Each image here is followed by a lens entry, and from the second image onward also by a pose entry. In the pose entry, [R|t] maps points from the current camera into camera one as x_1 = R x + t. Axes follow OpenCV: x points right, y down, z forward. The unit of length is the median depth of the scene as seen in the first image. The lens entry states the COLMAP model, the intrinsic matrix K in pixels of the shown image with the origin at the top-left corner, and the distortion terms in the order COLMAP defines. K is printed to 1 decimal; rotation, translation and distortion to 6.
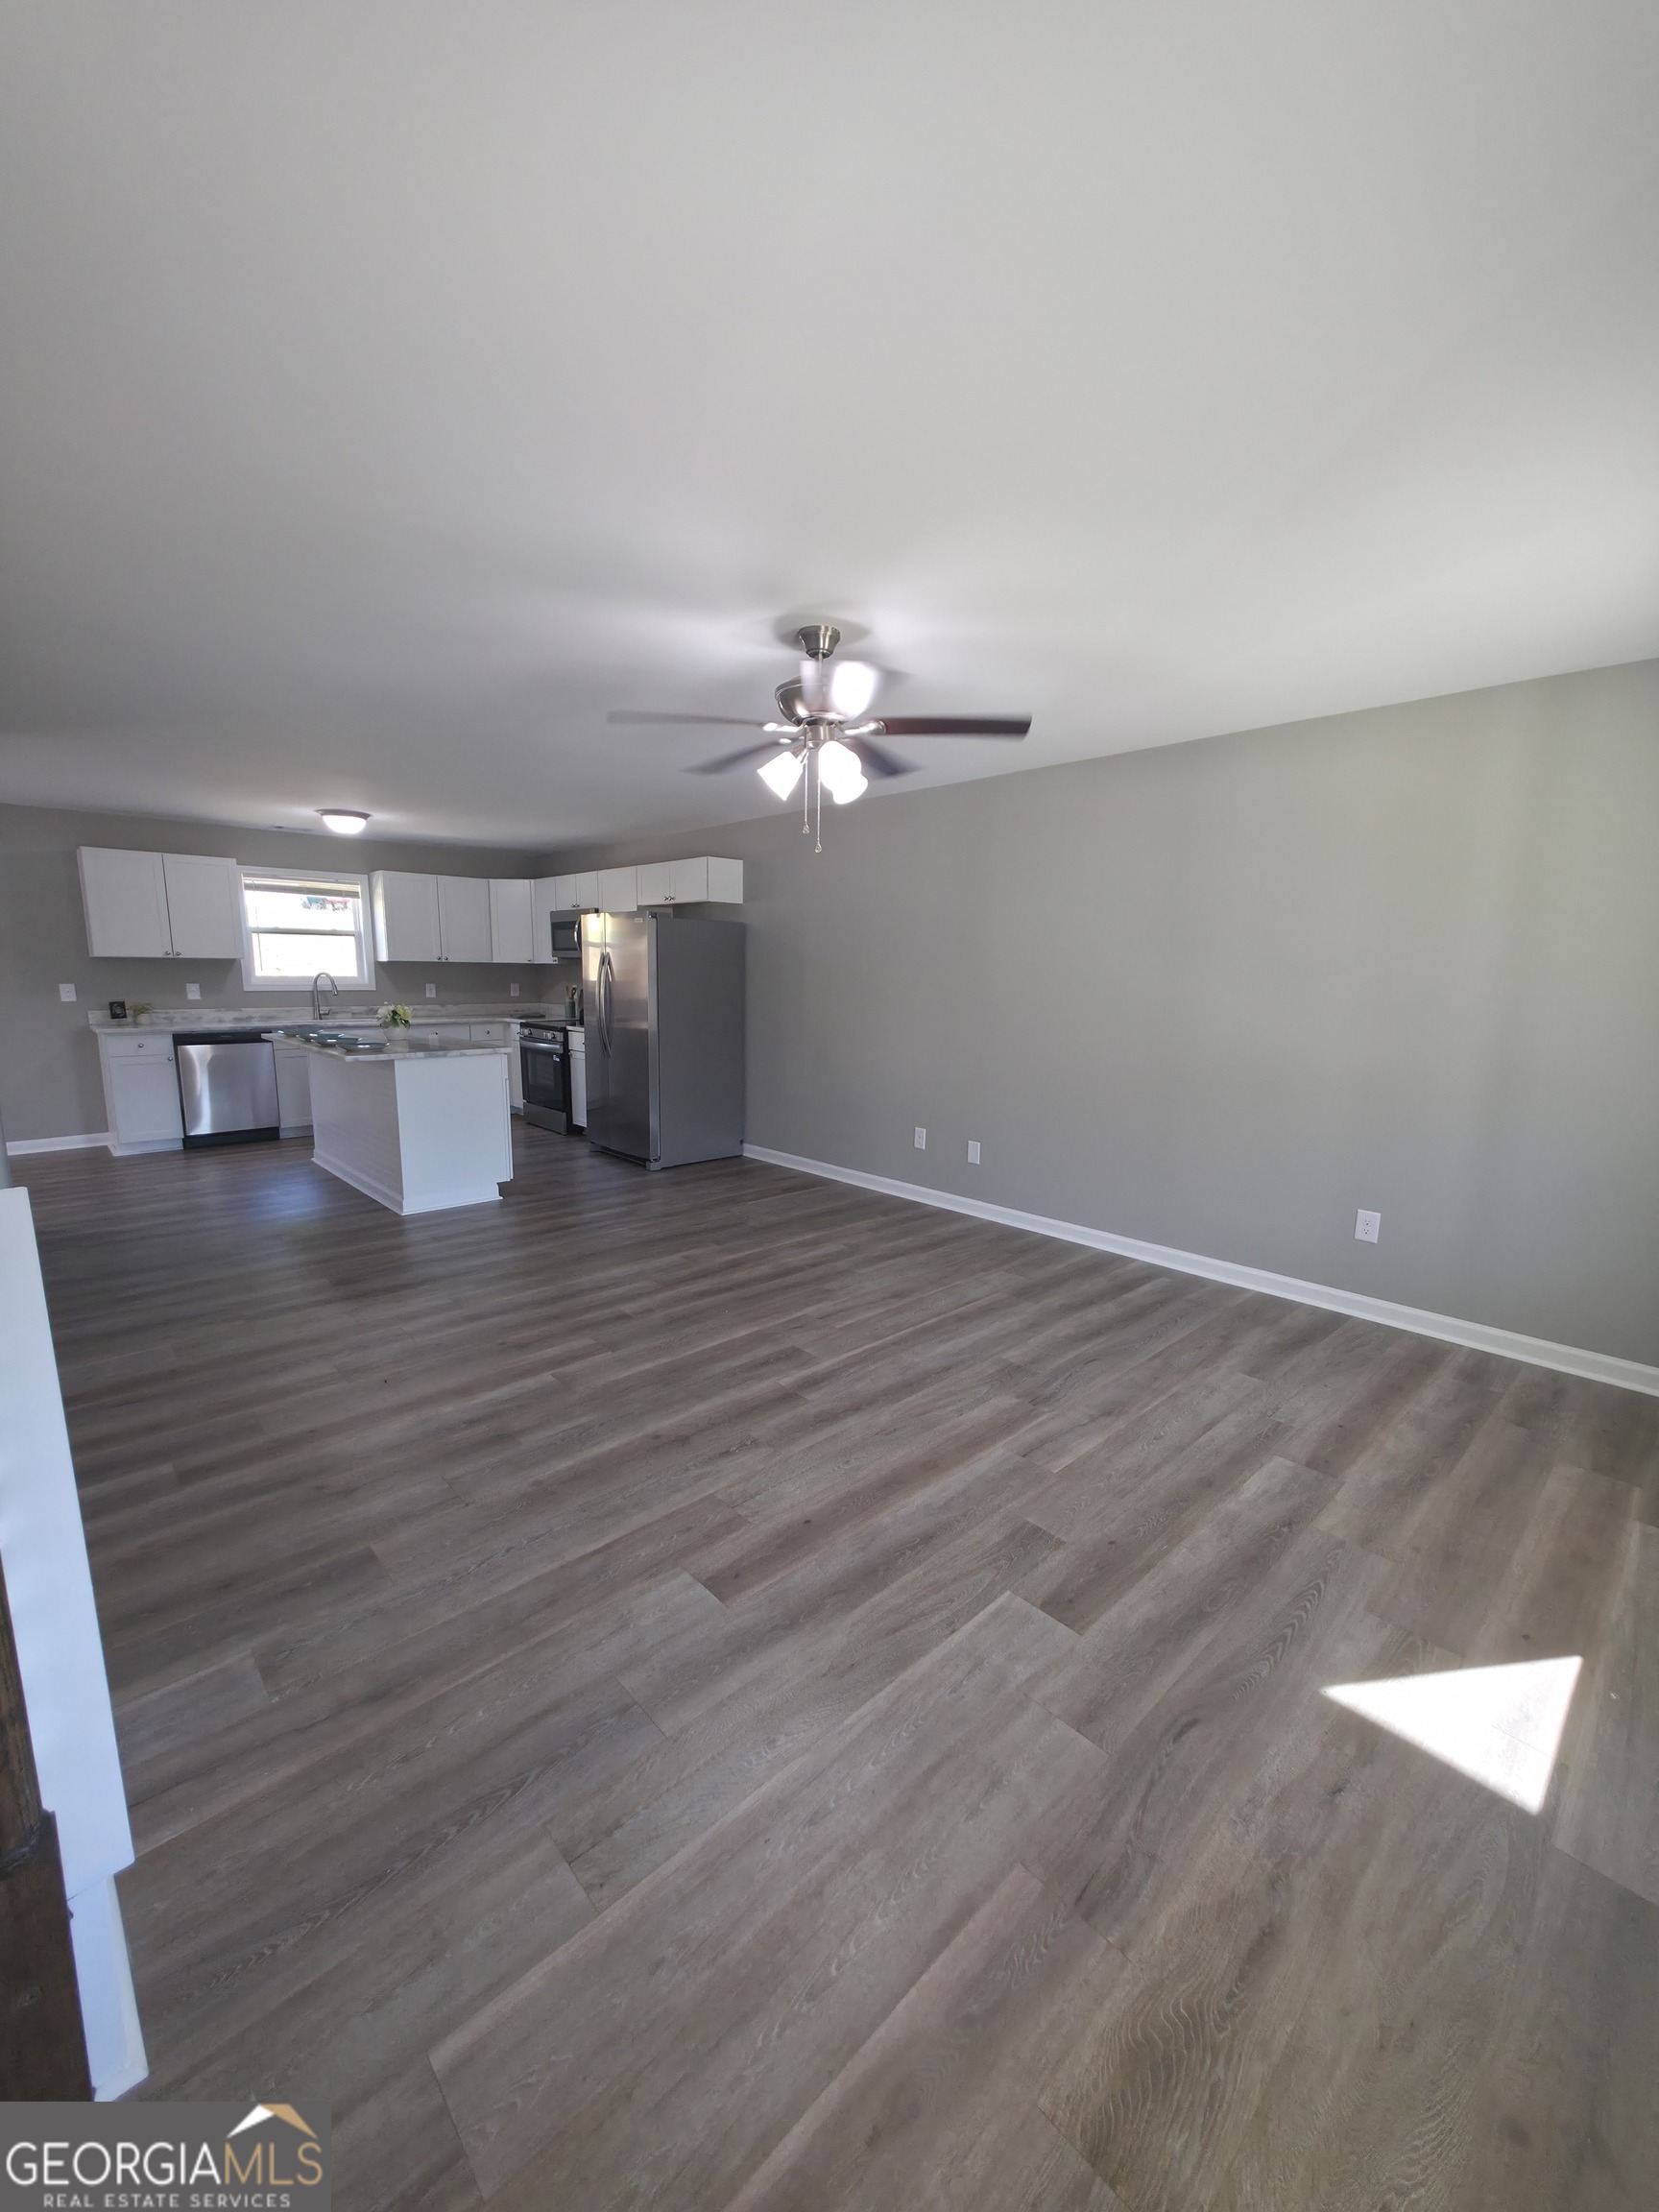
lens RADIAL K [[877.3, 0, 829.5], [0, 877.3, 1106.0], [0, 0, 1]] dist [0.000104, -0.000074]
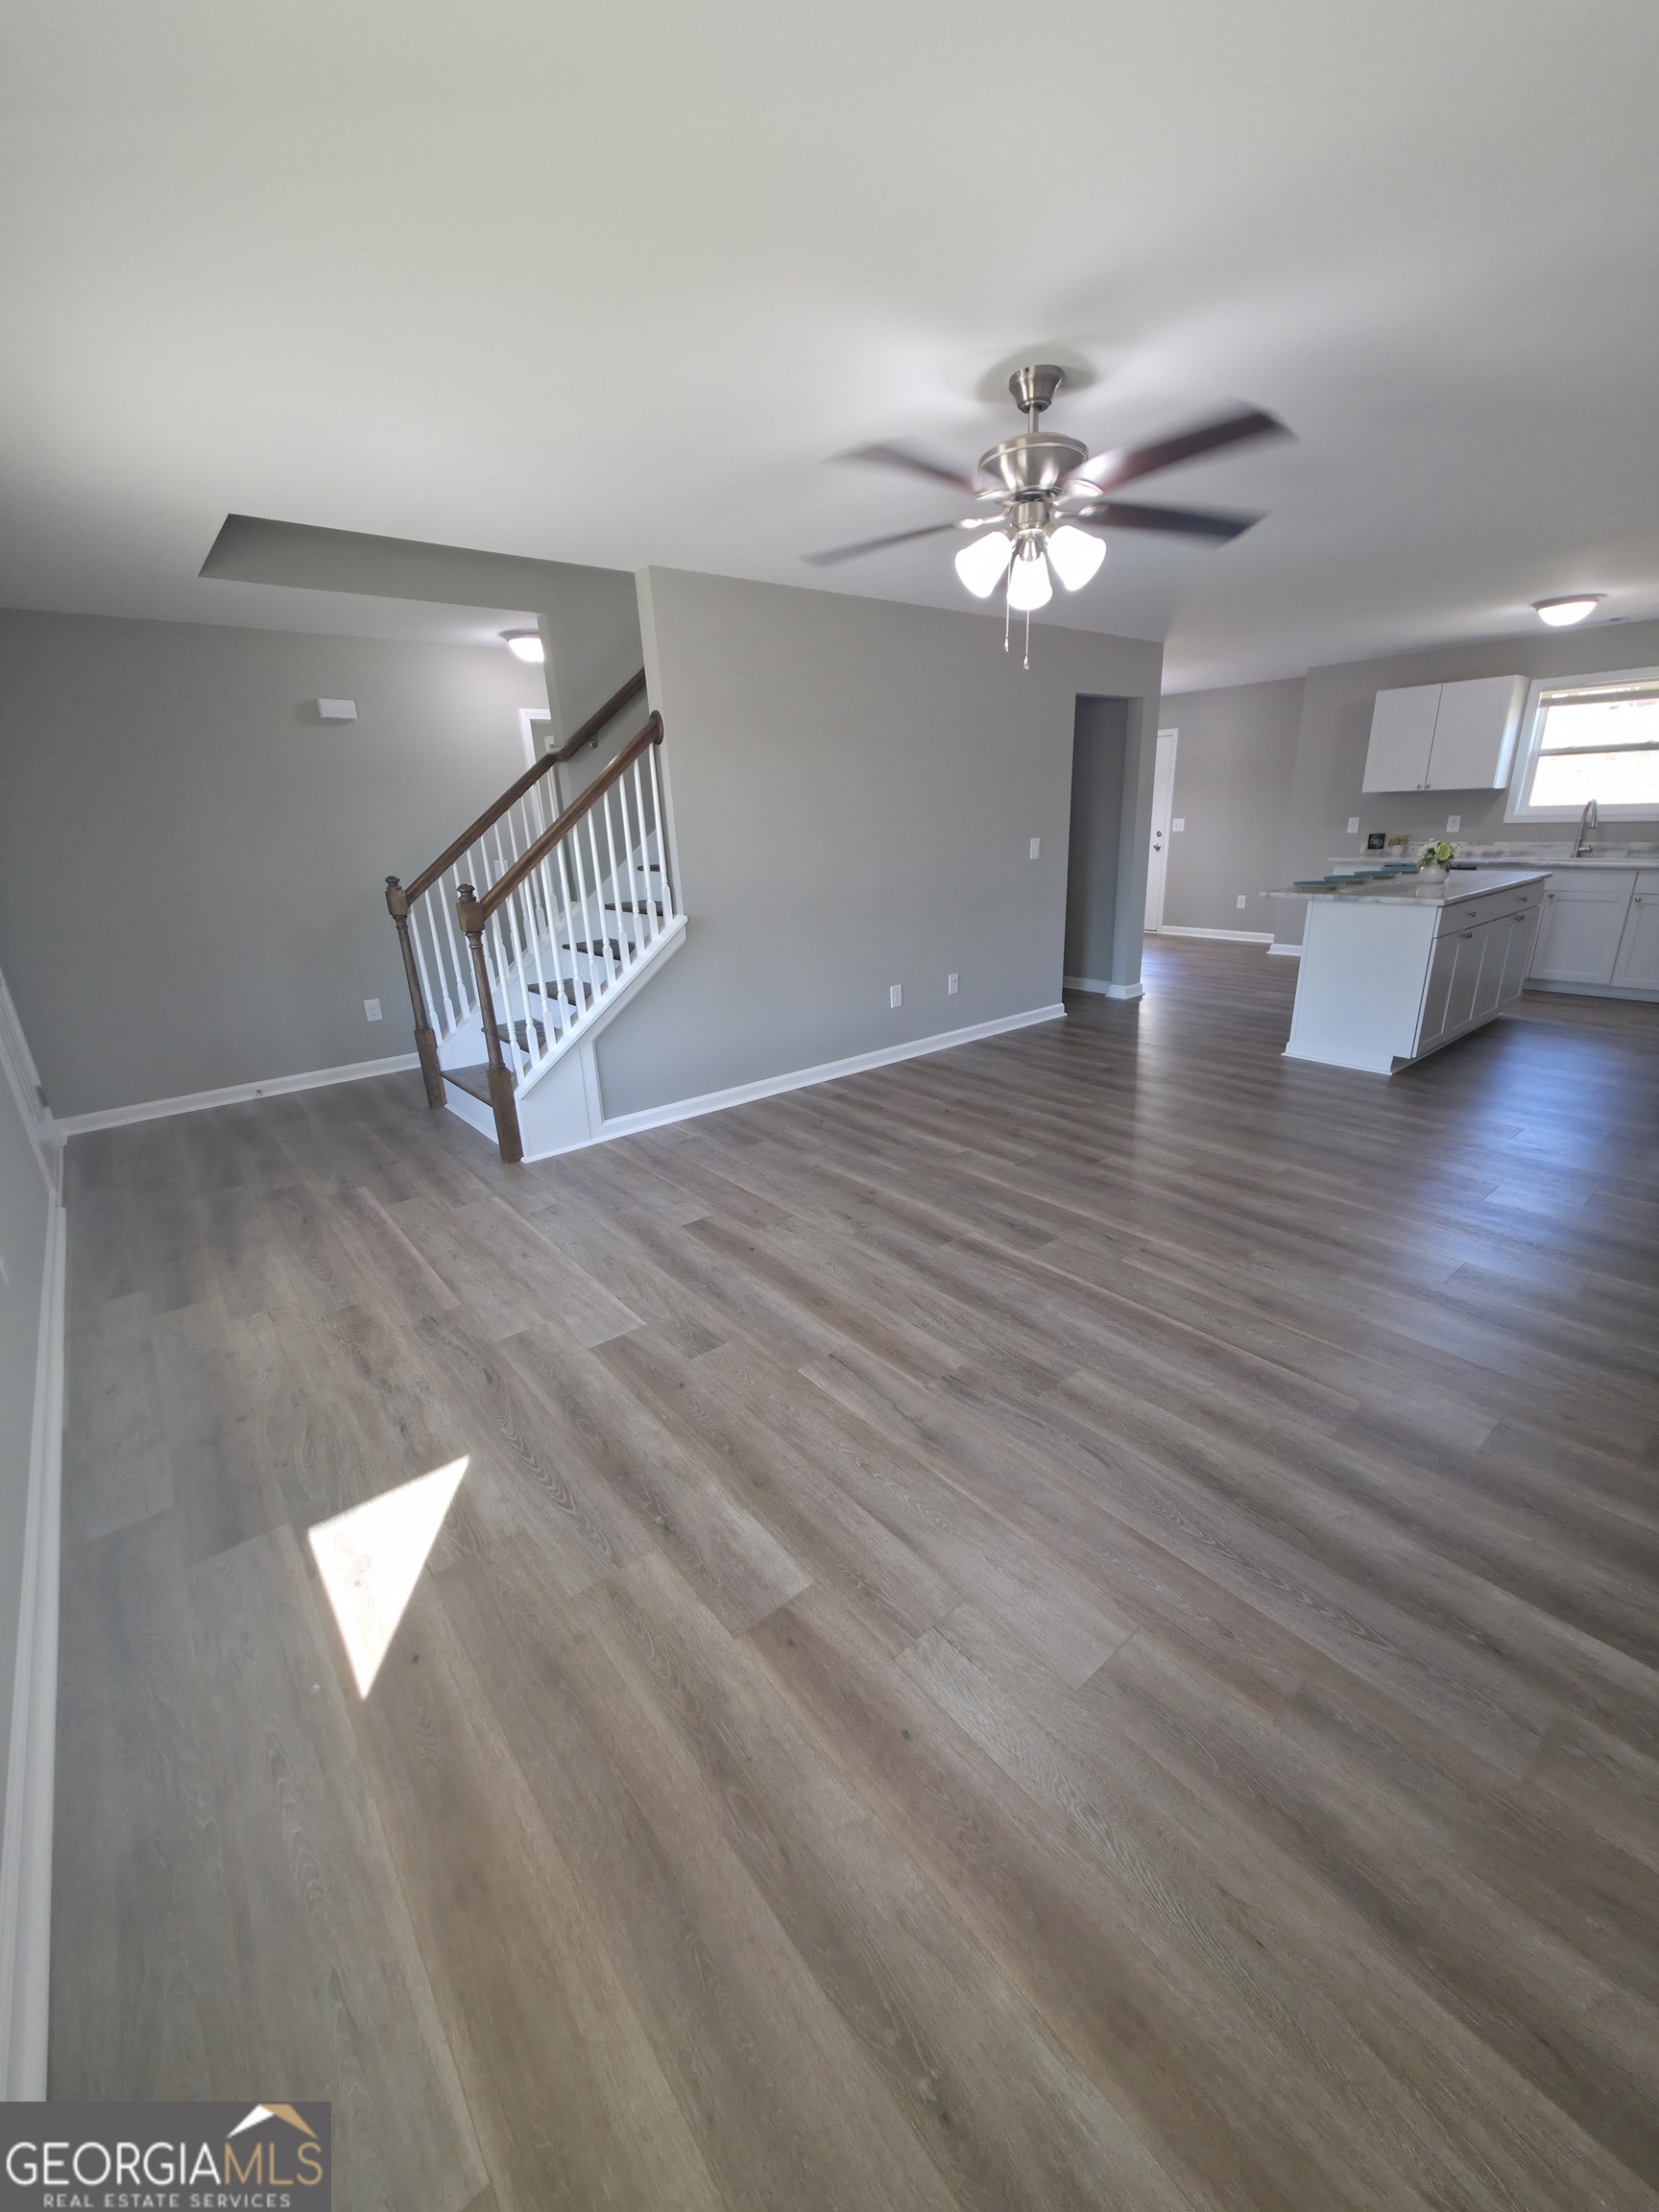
lens RADIAL K [[882.6, 0, 856.2], [0, 882.6, 1117.5], [0, 0, 1]] dist [0.001085, -0.000188]
pose [[-0.055889, 0.316981, -0.946784, 1.045932], [-0.120773, 0.939157, 0.321556, -0.152565], [0.991106, 0.132318, -0.014206, 1.012253]]
